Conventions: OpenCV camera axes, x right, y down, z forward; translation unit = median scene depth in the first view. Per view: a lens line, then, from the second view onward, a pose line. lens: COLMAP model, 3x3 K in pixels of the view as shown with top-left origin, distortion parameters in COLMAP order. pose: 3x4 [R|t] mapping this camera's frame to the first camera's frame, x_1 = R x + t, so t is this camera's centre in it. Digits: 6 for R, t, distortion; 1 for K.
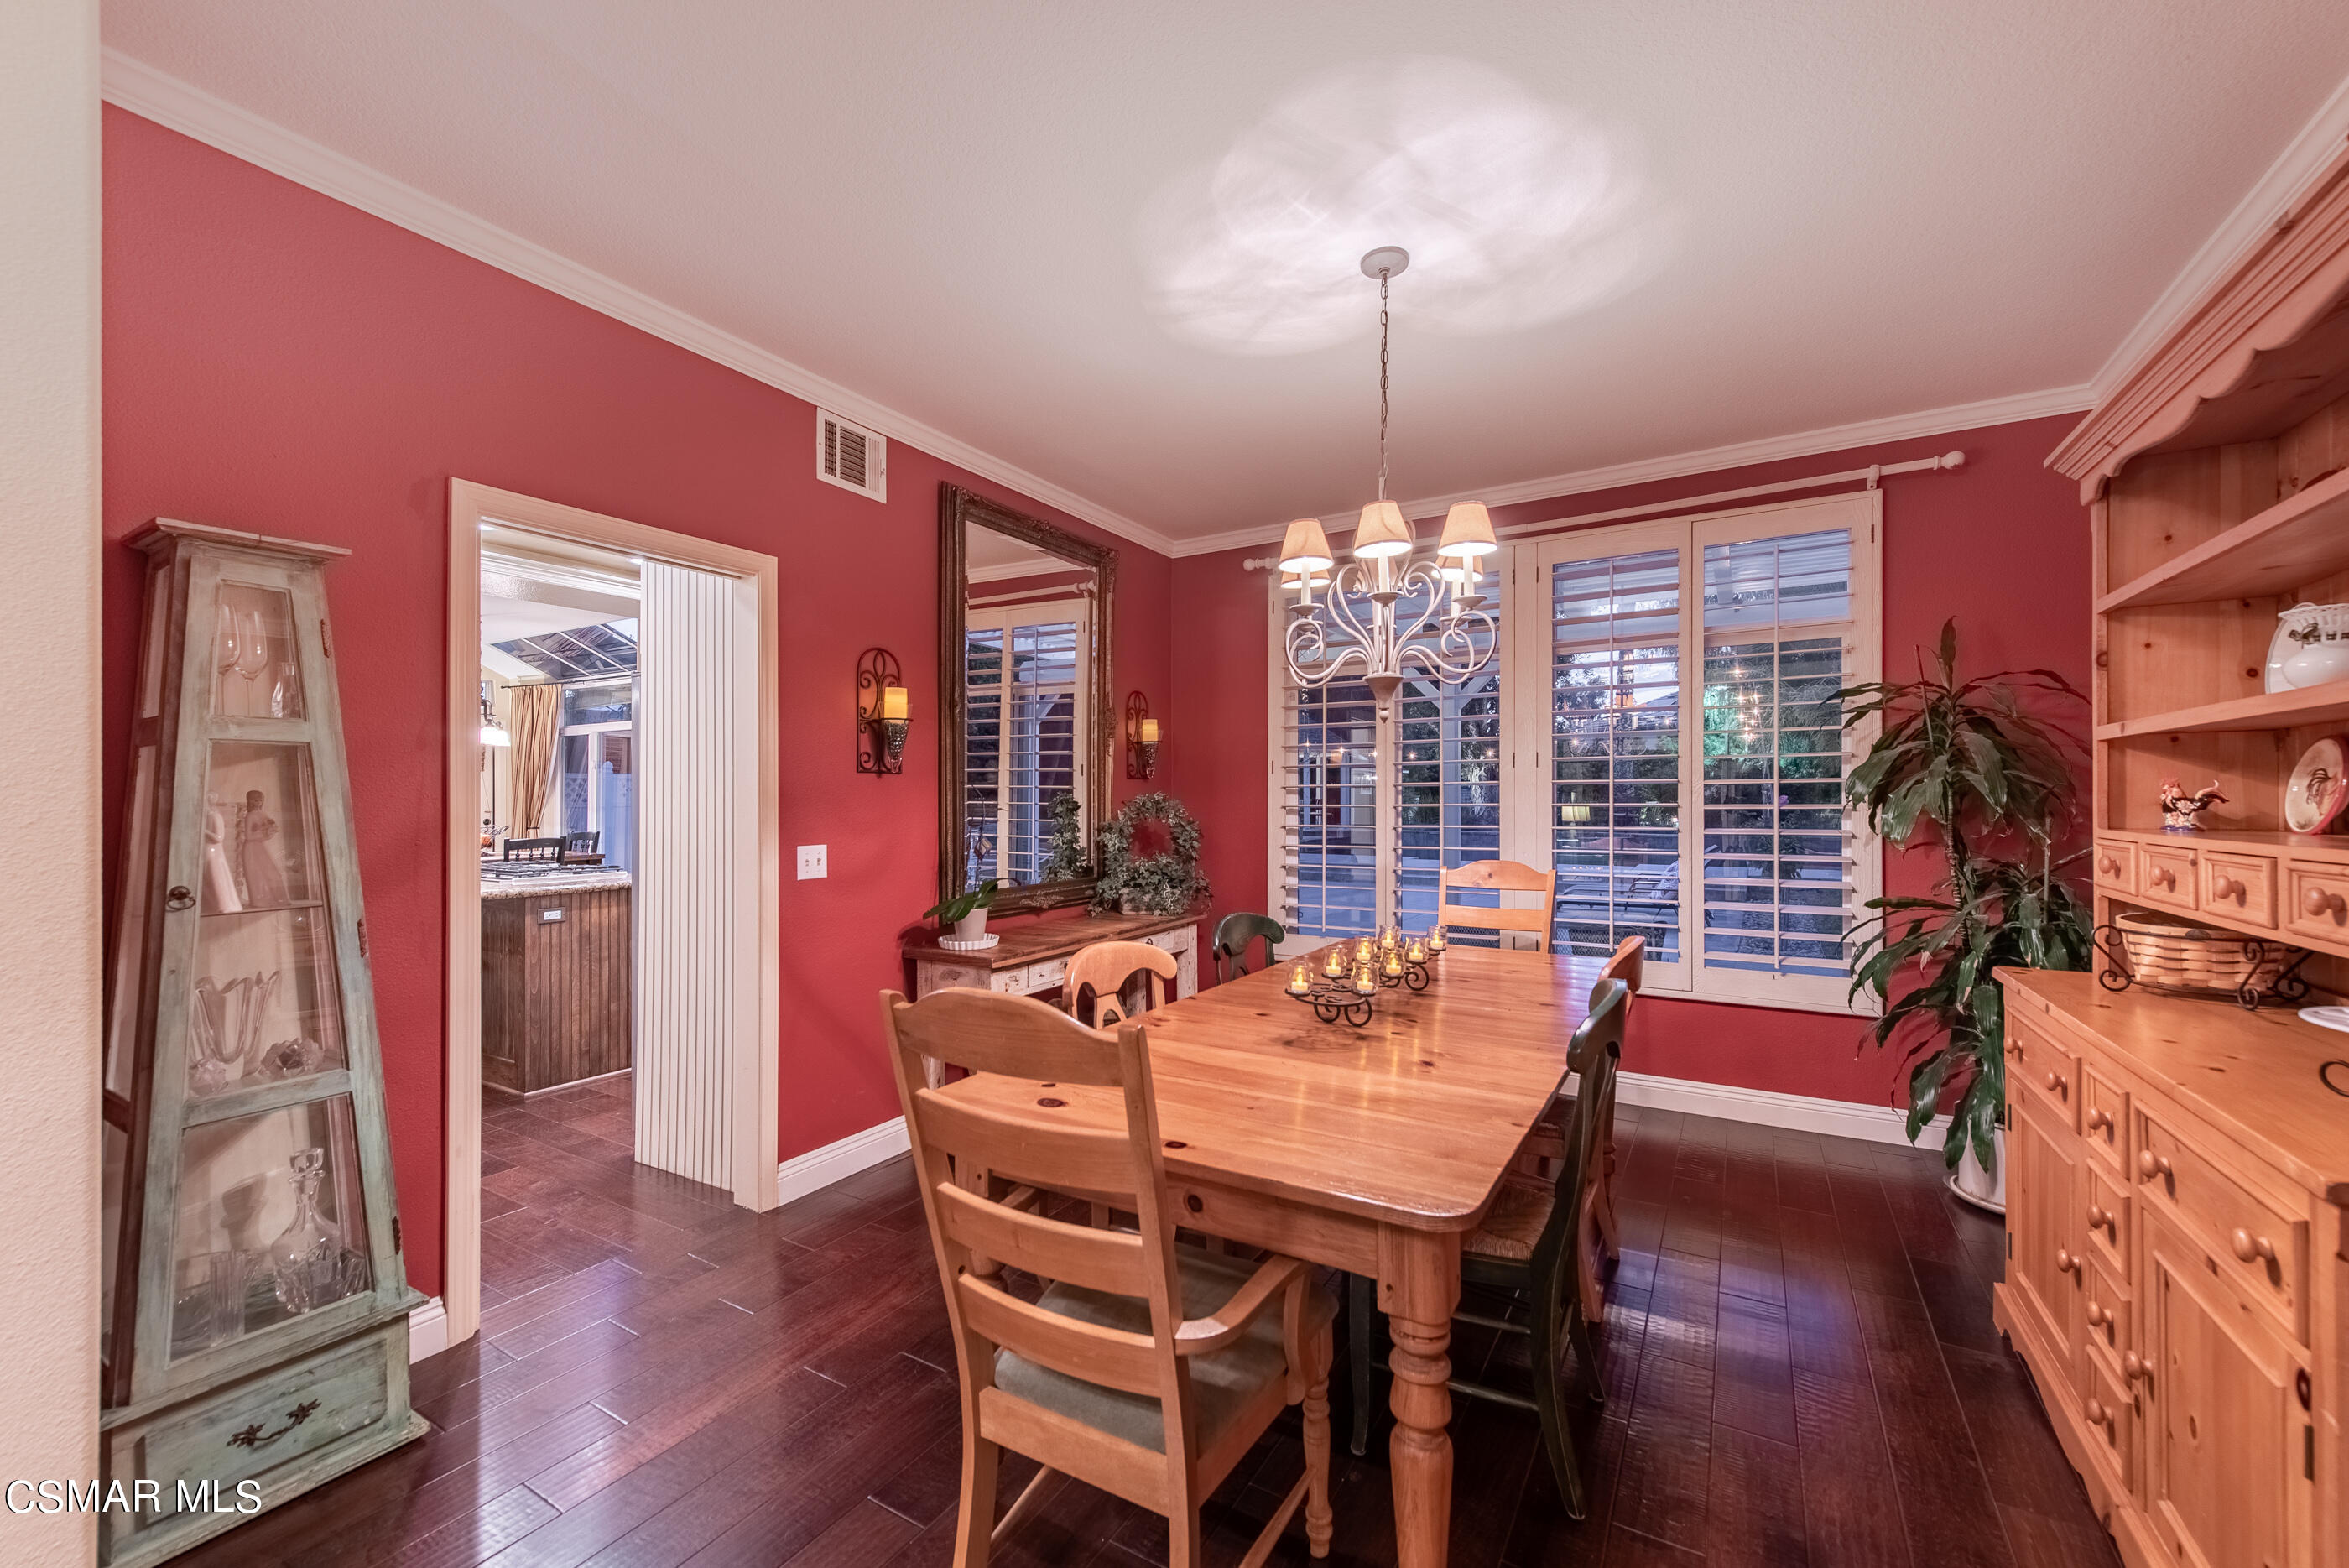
lens RADIAL K [[927.7, 0, 1186.7], [0, 927.7, 804.6], [0, 0, 1]] dist [0.005785, -0.001866]
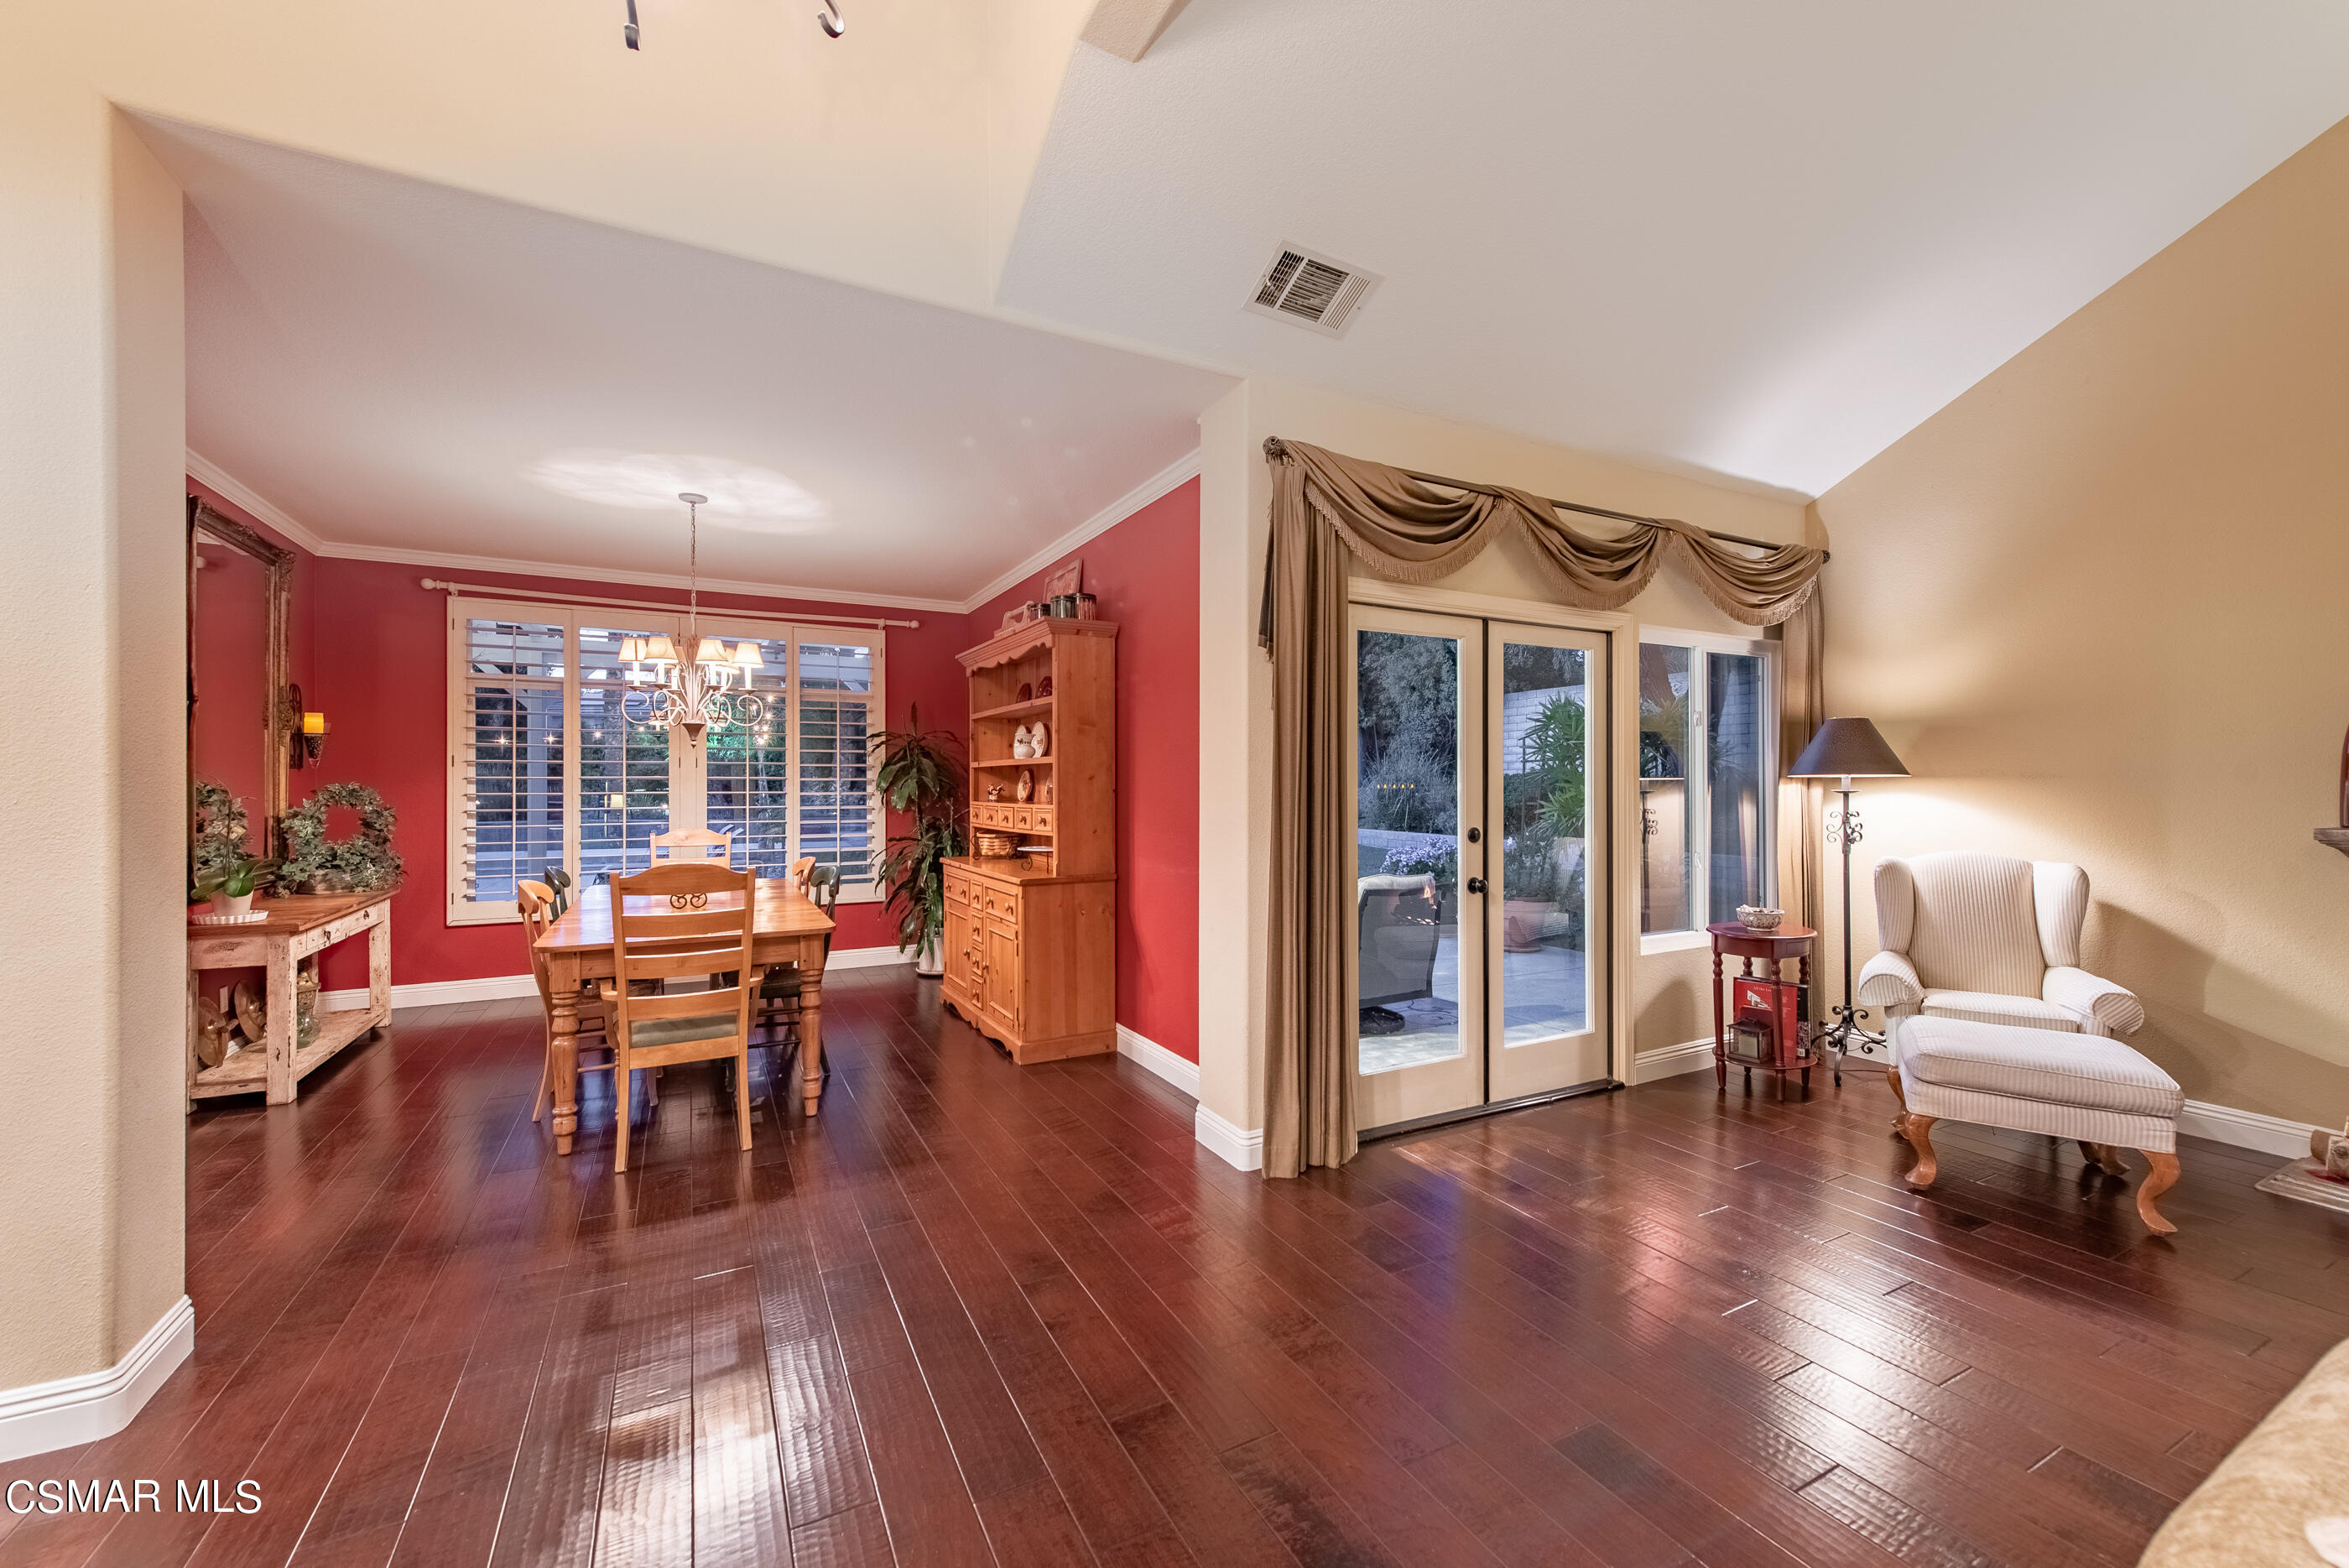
lens RADIAL K [[927.7, 0, 1181.4], [0, 927.7, 788.6], [0, 0, 1]] dist [0.005785, -0.001866]
pose [[0.517594, 0.002016, 0.855624, -0.699456], [0.002034, 0.999991, -0.003587, 0.000718], [-0.855624, 0.003597, 0.517585, -0.632230]]
